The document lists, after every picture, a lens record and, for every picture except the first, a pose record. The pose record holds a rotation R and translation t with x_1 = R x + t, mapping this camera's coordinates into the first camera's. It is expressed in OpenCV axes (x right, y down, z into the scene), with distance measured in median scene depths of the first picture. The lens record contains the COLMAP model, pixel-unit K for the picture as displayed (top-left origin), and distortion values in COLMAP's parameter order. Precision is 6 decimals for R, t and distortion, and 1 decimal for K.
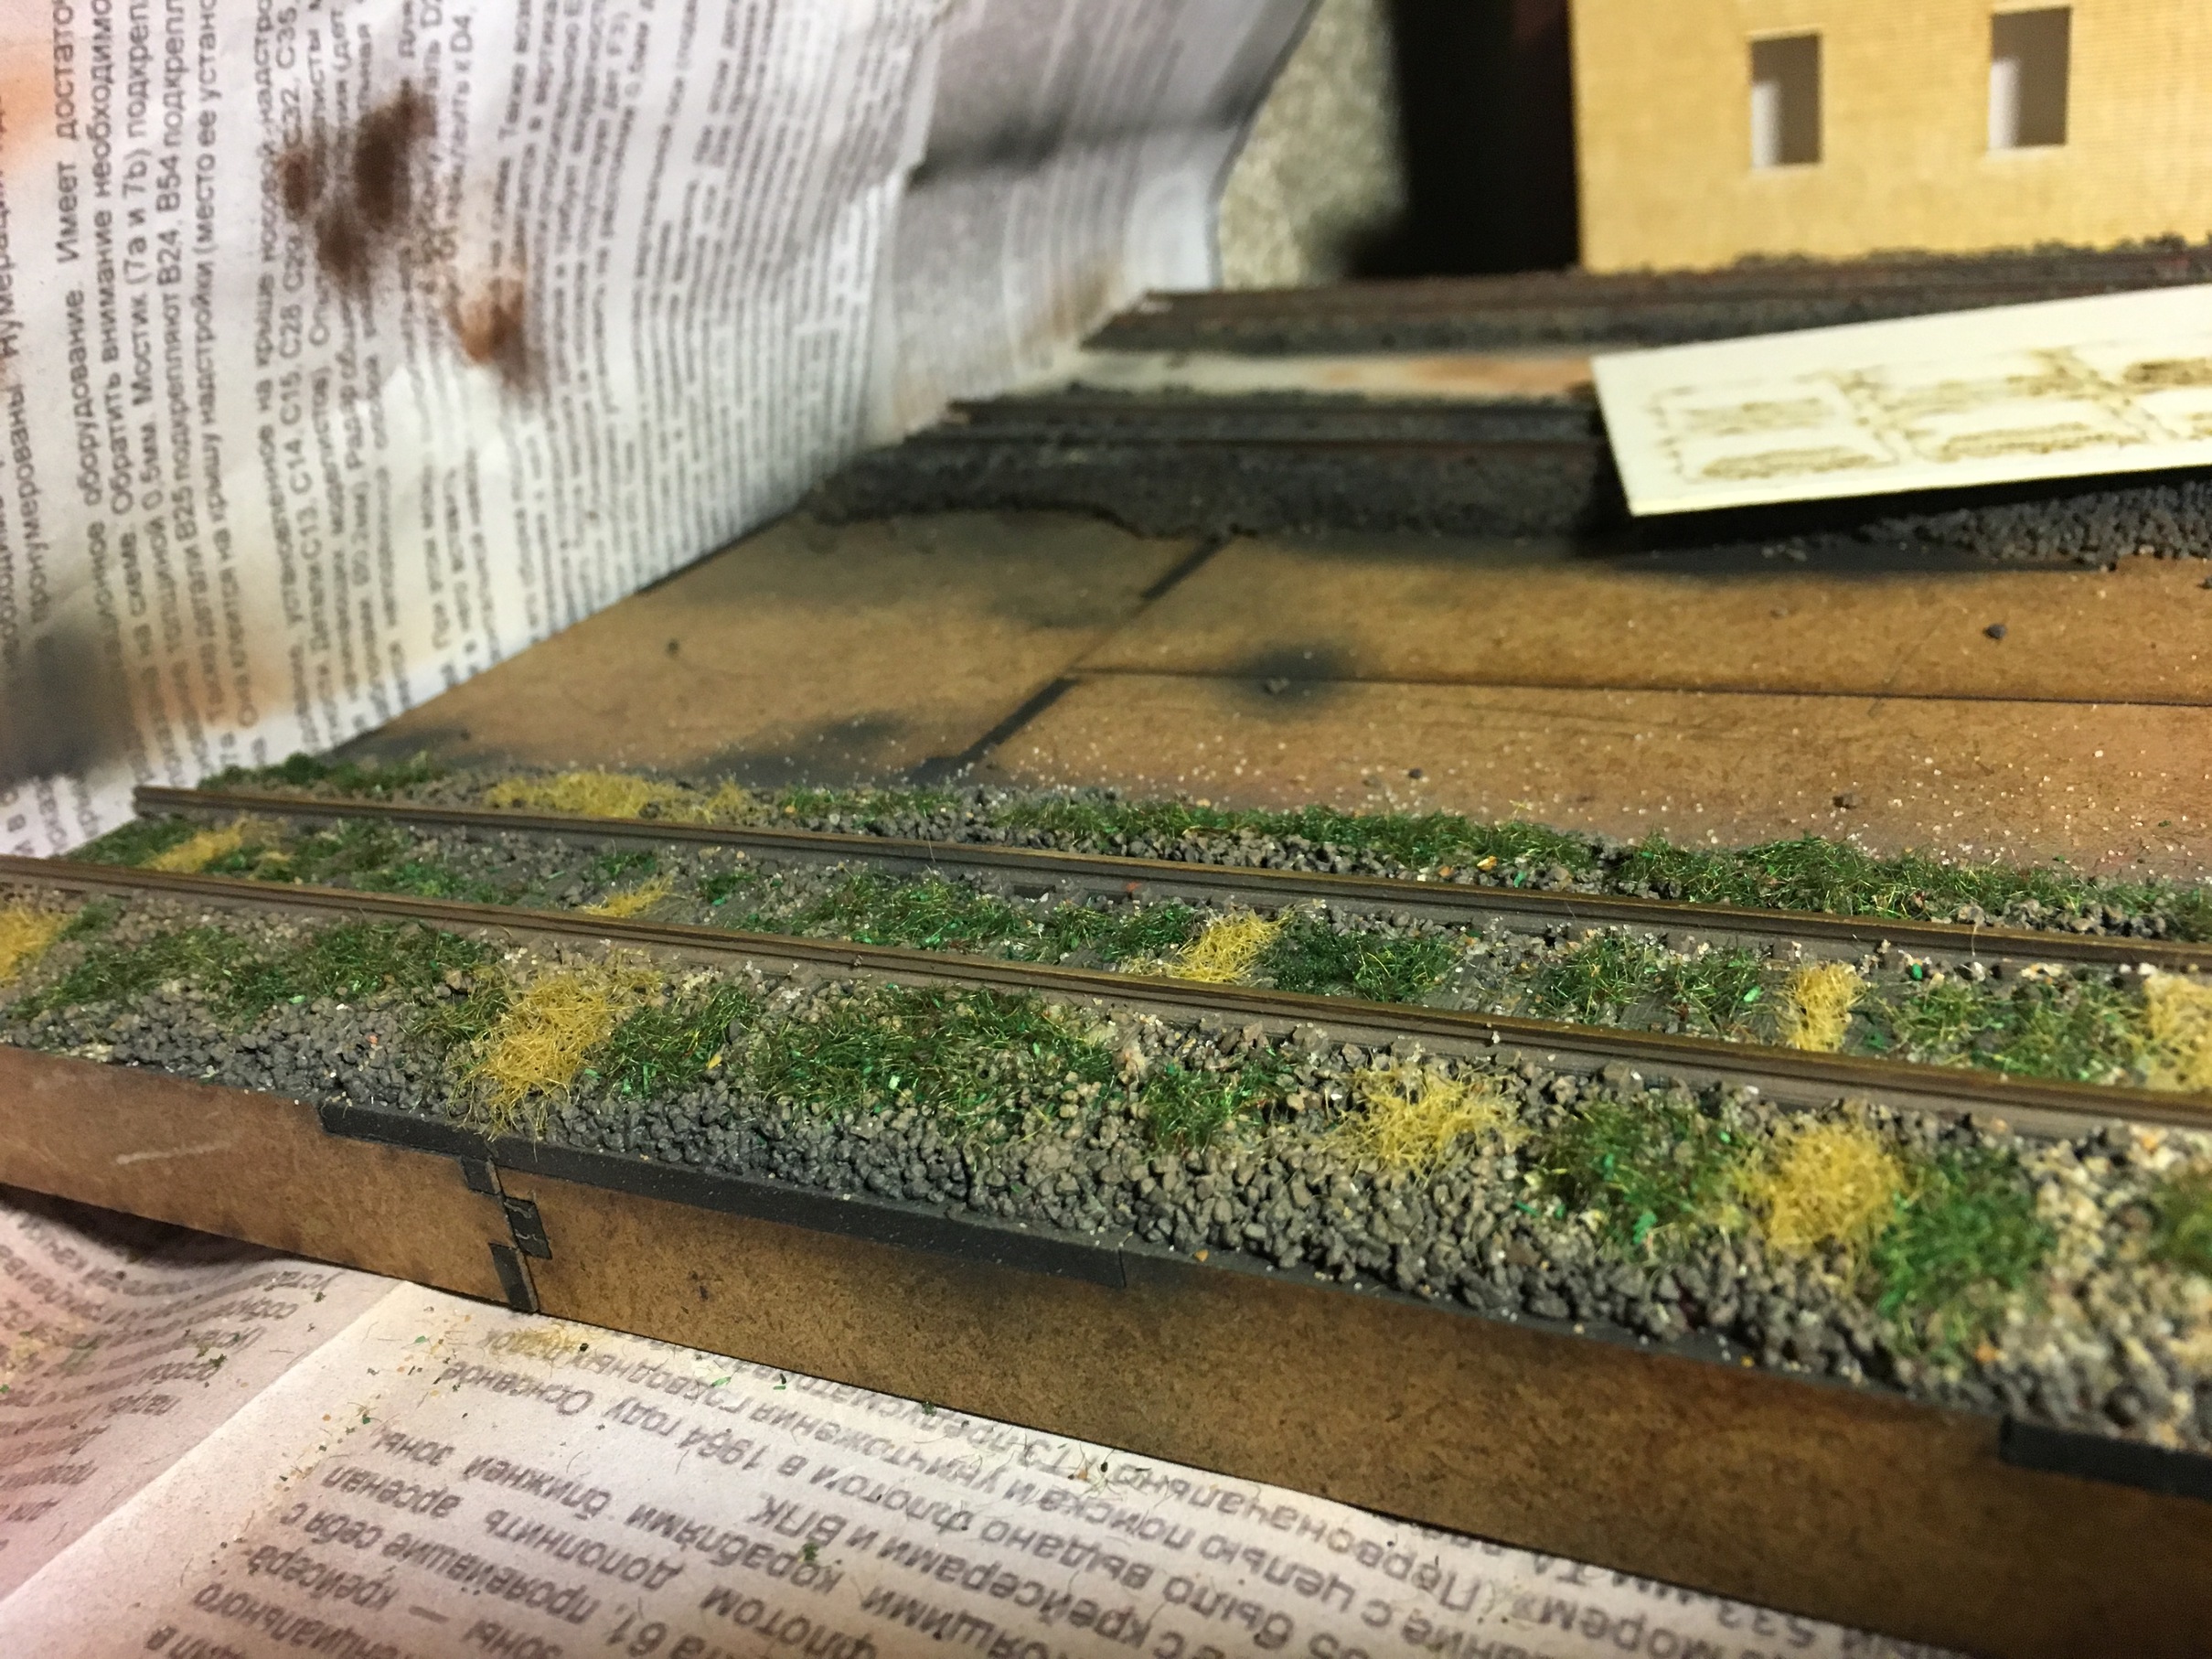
lens RADIAL K [[1947.3, 0, 1097.0], [0, 1947.3, 829.9], [0, 0, 1]] dist [0.060286, -0.135687]
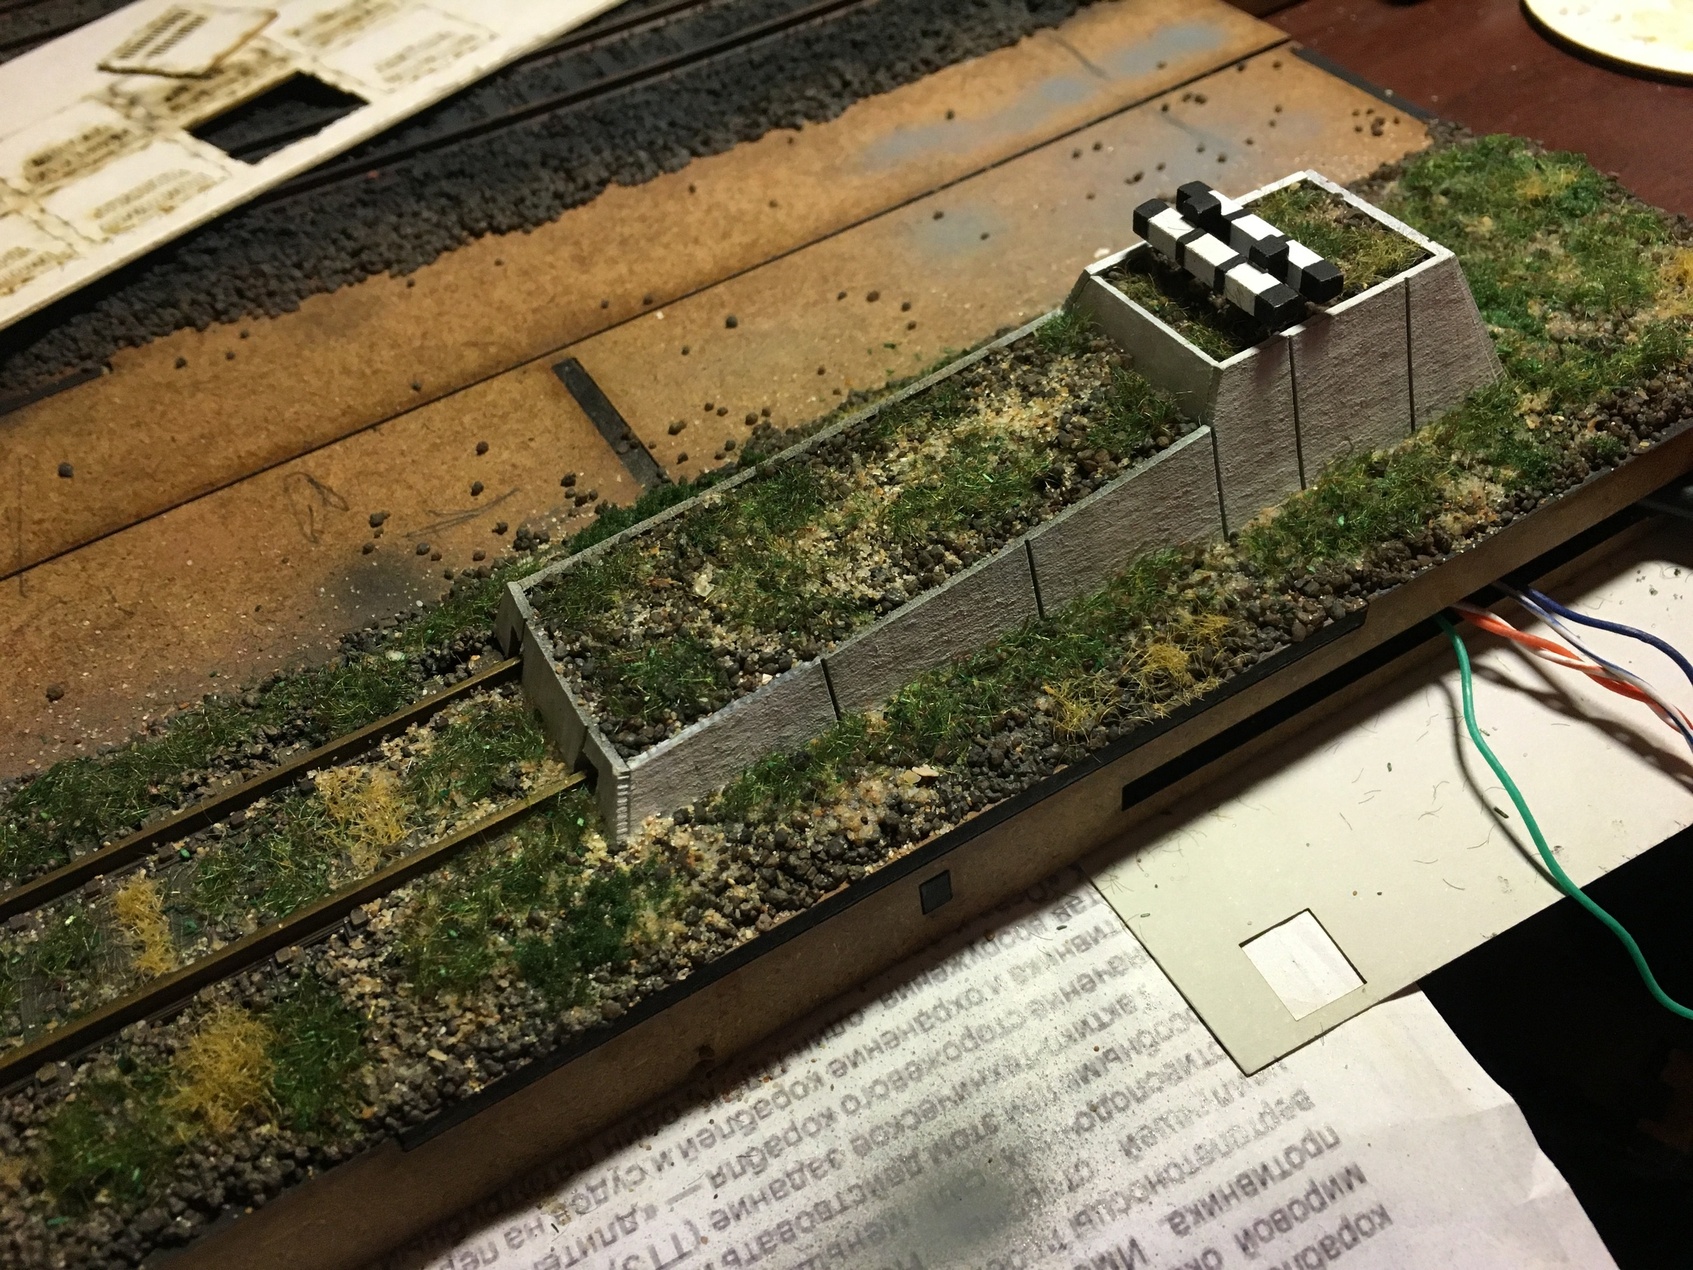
lens RADIAL K [[1462.6, 0, 846.5], [0, 1462.6, 635.0], [0, 0, 1]] dist [0.058474, -0.080899]
pose [[0.555608, -0.547528, 0.625710, 0.109318], [0.364381, 0.836787, 0.408674, -0.397317], [-0.747346, 0.000934, 0.664434, -0.121048]]
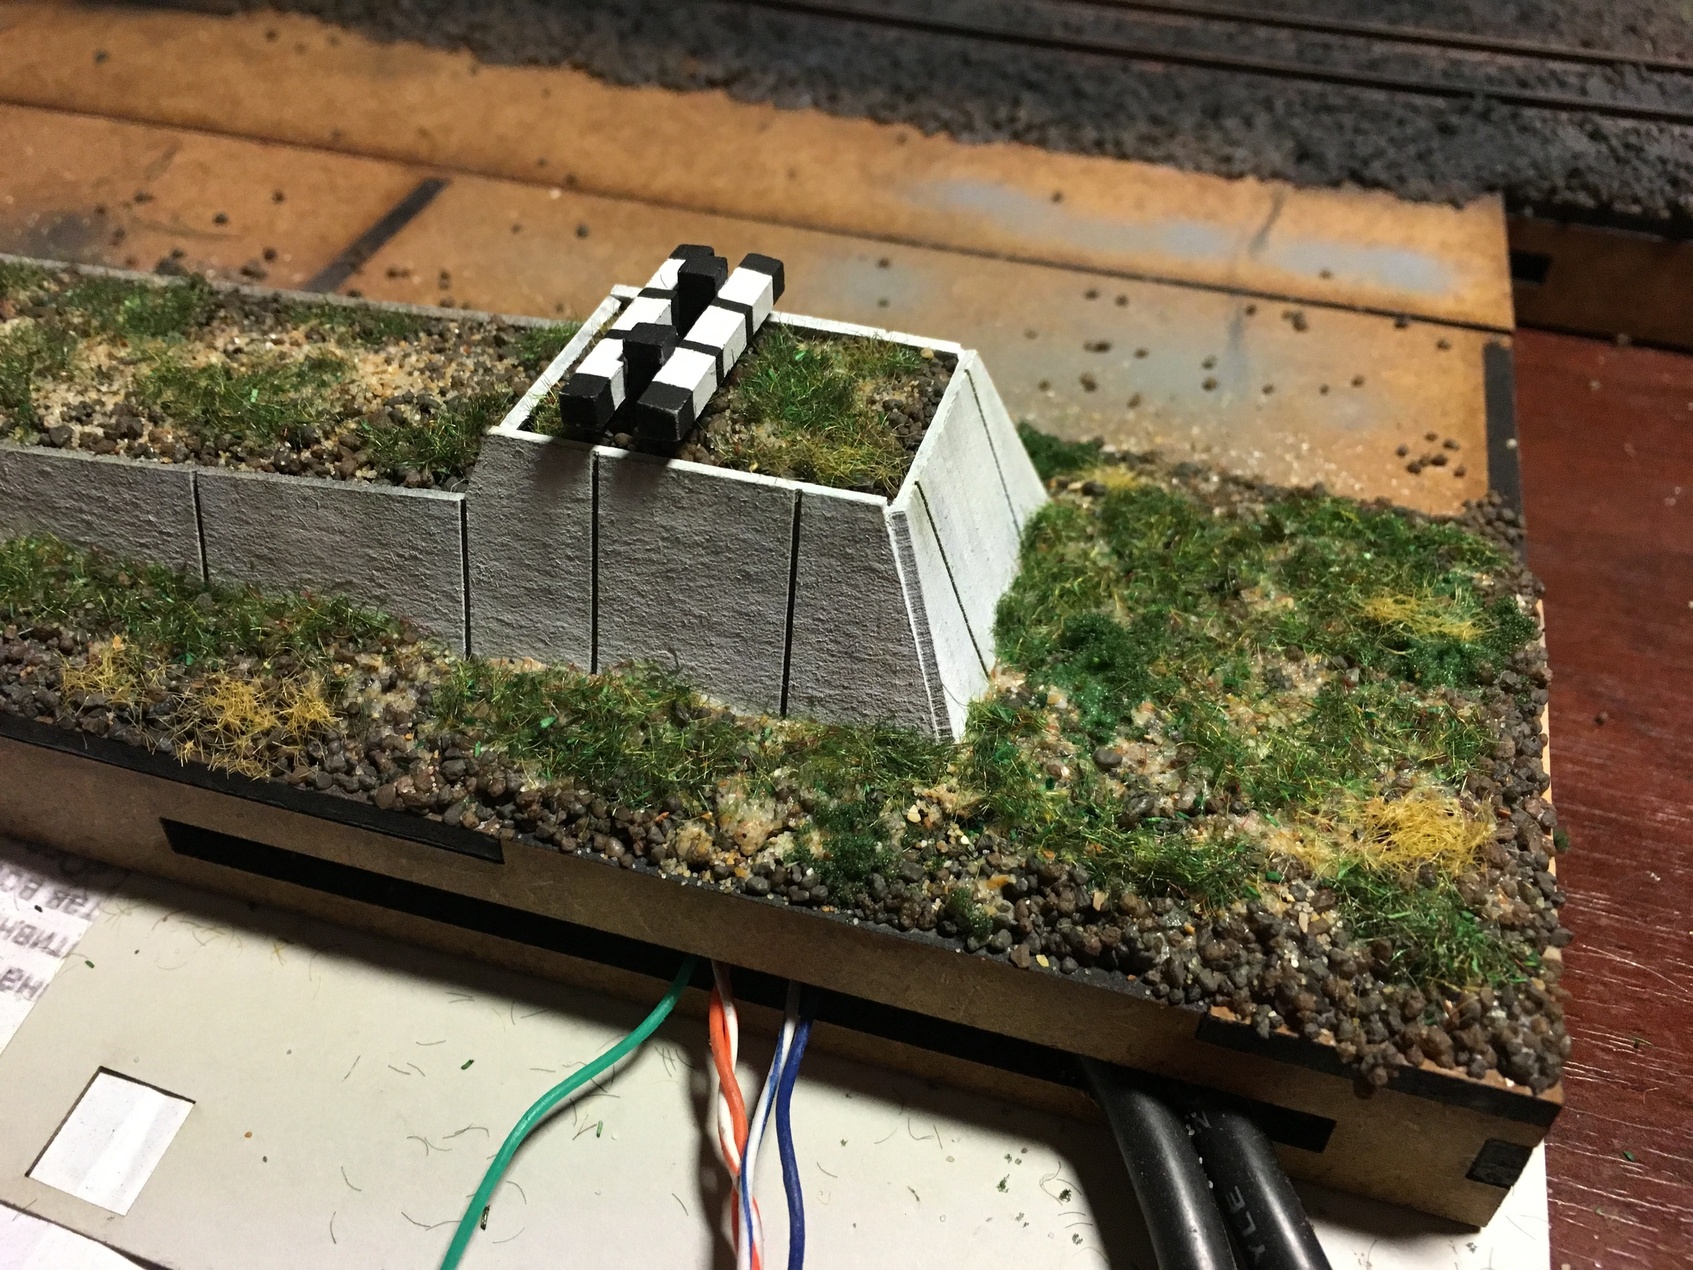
lens RADIAL K [[1490.3, 0, 839.6], [0, 1490.3, 635.3], [0, 0, 1]] dist [0.060286, -0.135687]
pose [[0.965089, 0.002113, 0.261915, 1.234798], [-0.081818, 0.952360, 0.293796, -0.109969], [-0.248816, -0.304968, 0.919285, -0.496193]]
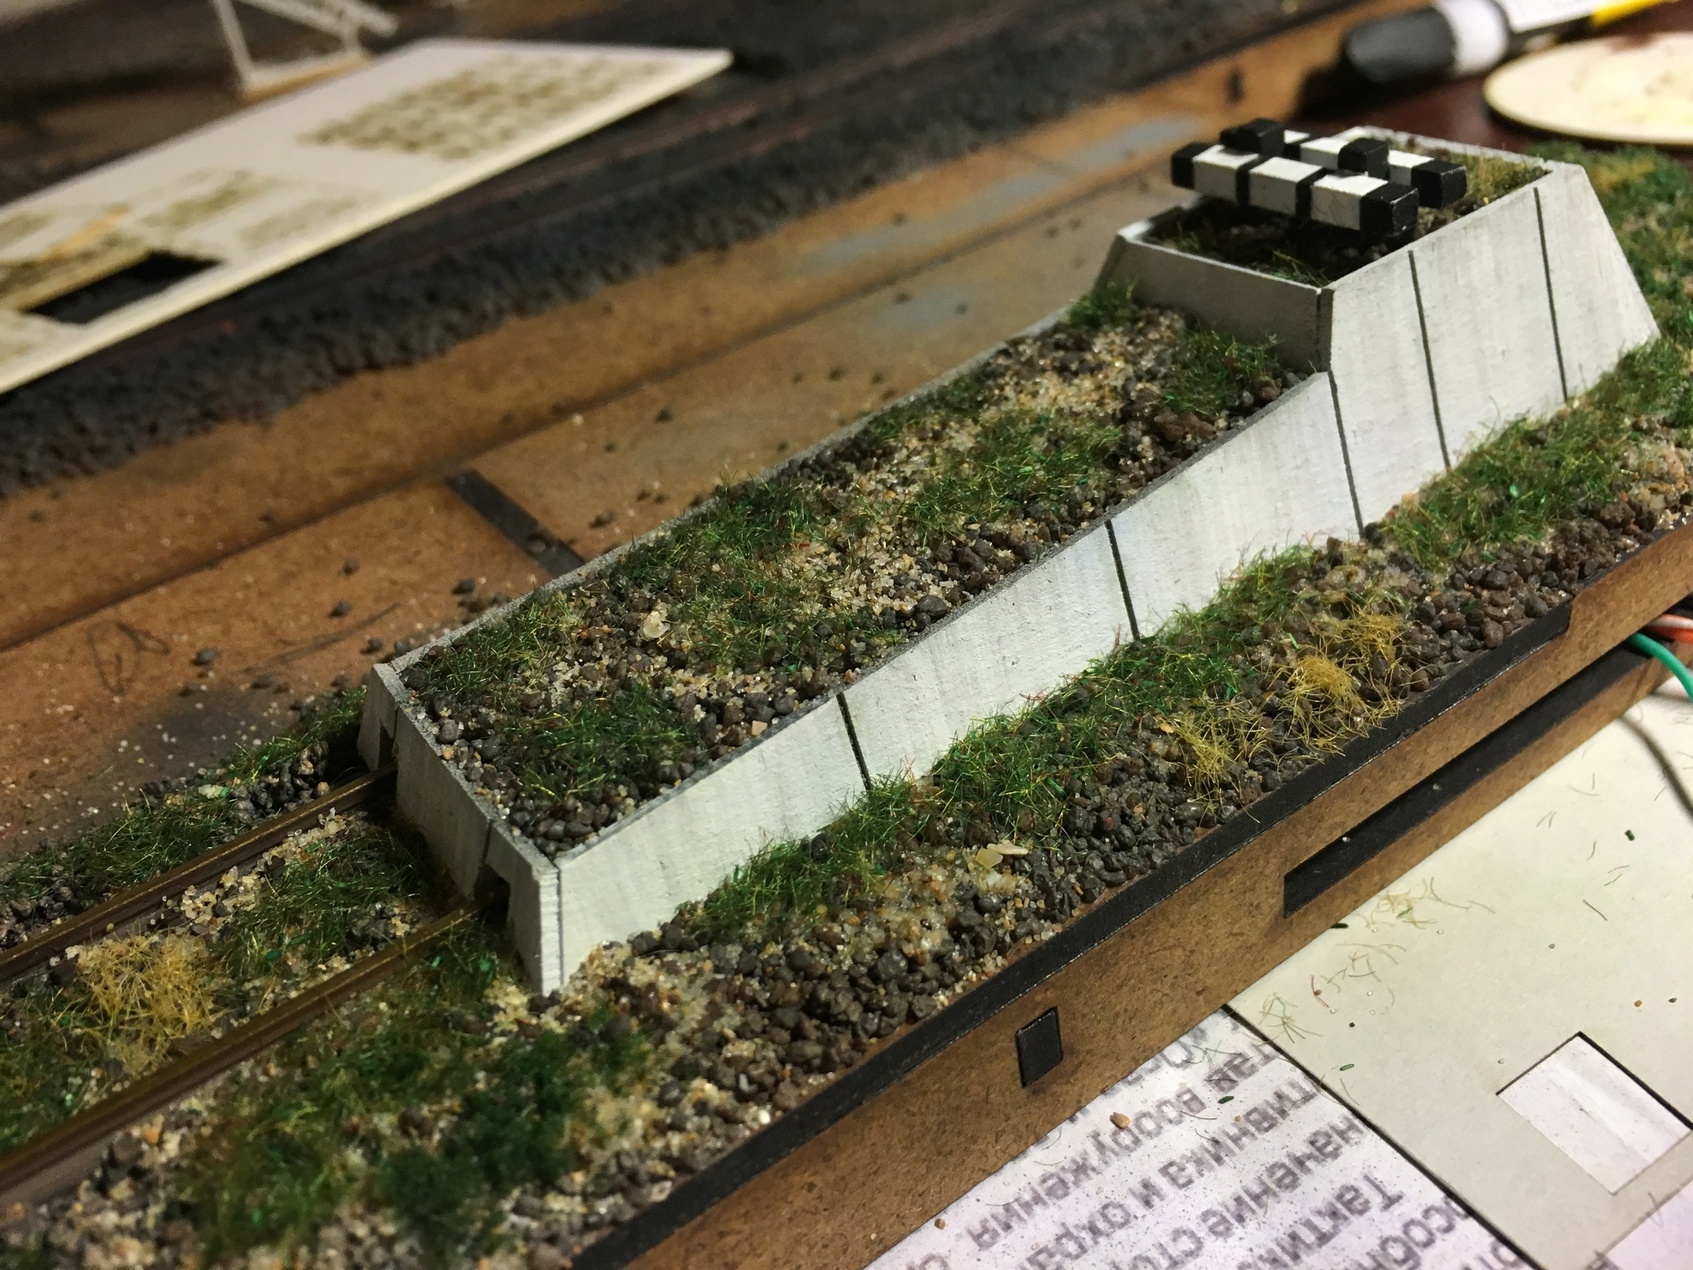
lens RADIAL K [[1490.3, 0, 839.6], [0, 1490.3, 635.3], [0, 0, 1]] dist [0.060286, -0.135687]
pose [[0.485649, -0.424907, 0.763936, 0.228212], [0.424421, 0.878612, 0.218878, -0.086843], [-0.764206, 0.217933, 0.607037, 0.202010]]
